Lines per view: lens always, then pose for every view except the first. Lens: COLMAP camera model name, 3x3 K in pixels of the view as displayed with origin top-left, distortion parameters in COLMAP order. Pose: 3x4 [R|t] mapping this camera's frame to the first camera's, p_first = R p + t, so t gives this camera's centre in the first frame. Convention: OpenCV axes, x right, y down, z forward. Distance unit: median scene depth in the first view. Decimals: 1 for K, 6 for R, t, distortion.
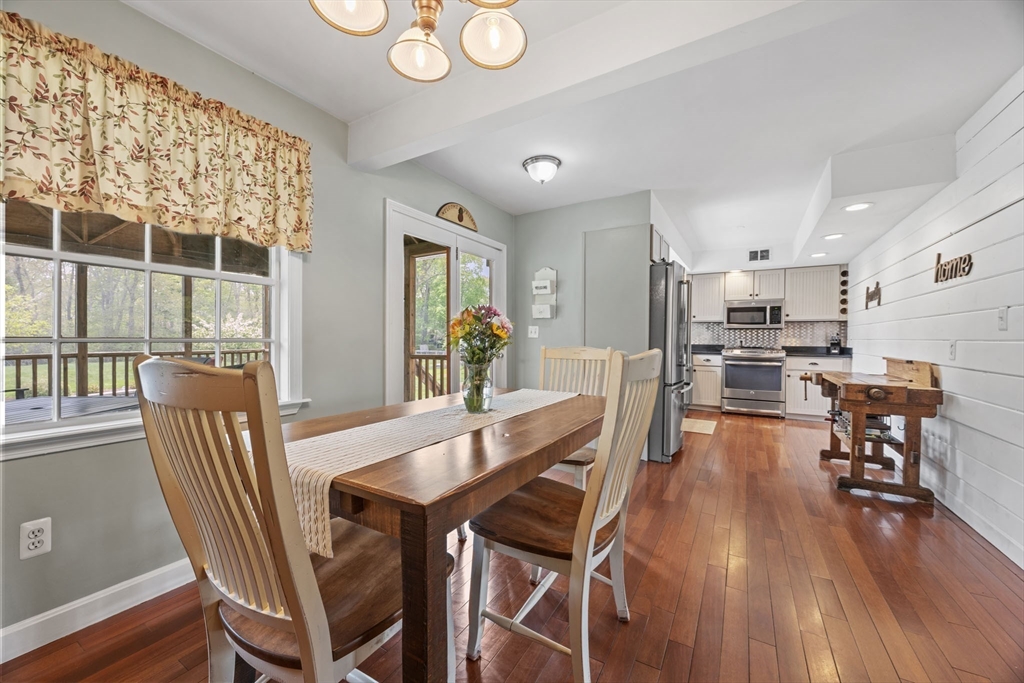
lens RADIAL K [[393.1, 0, 508.4], [0, 393.1, 342.4], [0, 0, 1]] dist [0.000245, -0.001097]
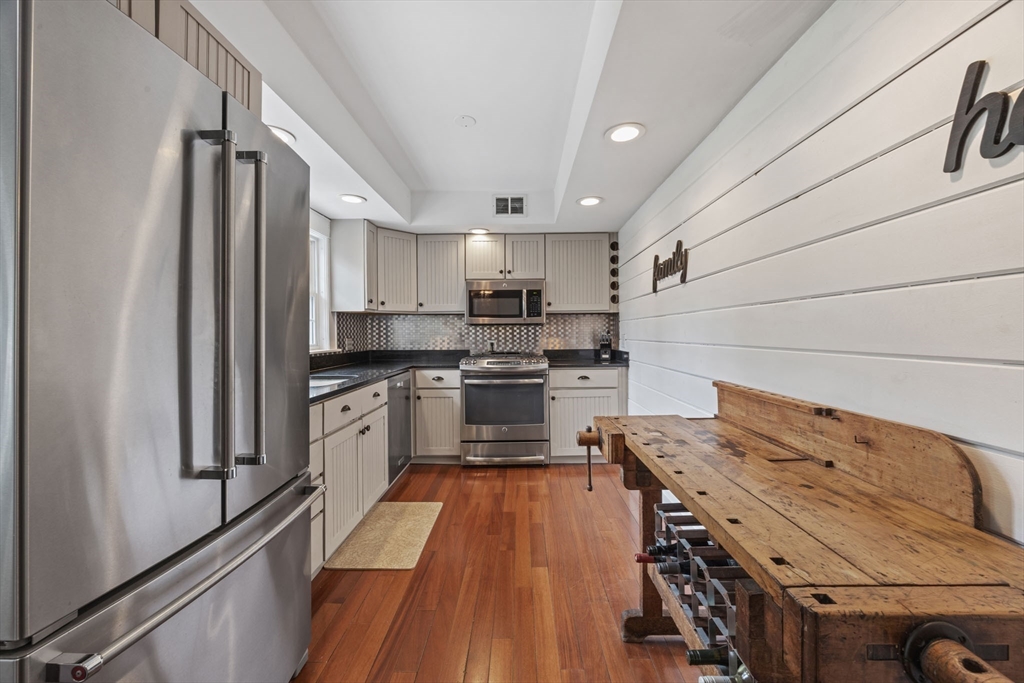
lens RADIAL K [[393.1, 0, 513.6], [0, 393.1, 334.4], [0, 0, 1]] dist [0.000245, -0.001097]
pose [[0.863508, -0.015452, 0.504098, 0.339593], [0.021160, 0.999760, -0.005600, -0.016139], [-0.503891, 0.015502, 0.863628, 0.482063]]
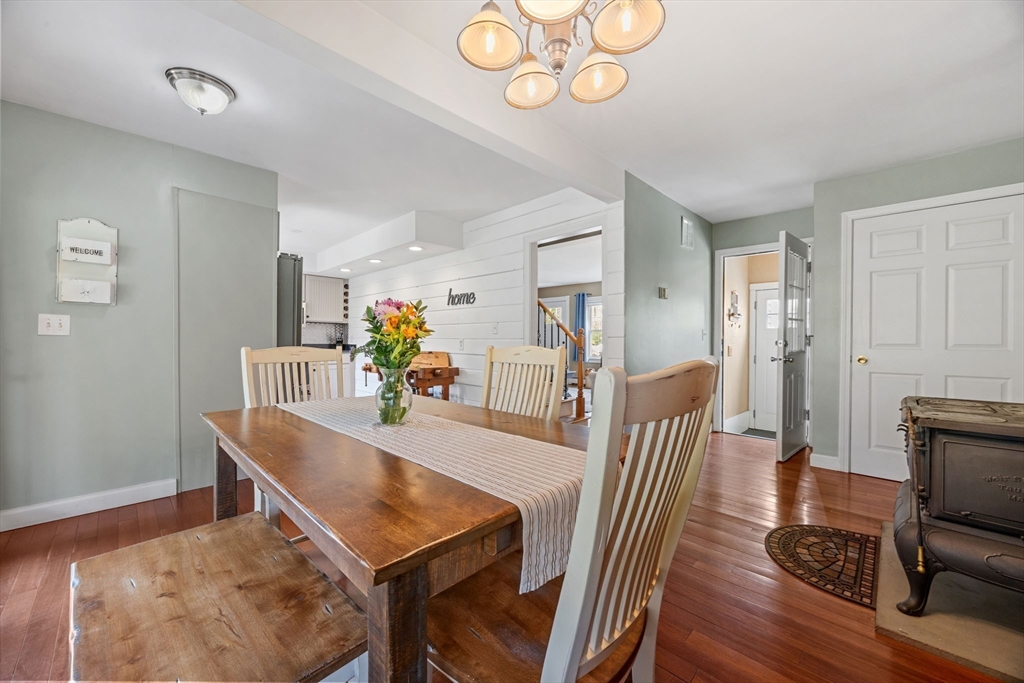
lens RADIAL K [[393.1, 0, 515.3], [0, 393.1, 340.5], [0, 0, 1]] dist [0.000245, -0.001097]
pose [[0.224233, -0.004681, 0.974524, -0.268479], [0.004300, 0.999983, 0.003814, -0.002282], [-0.974526, 0.003335, 0.224249, 0.177098]]
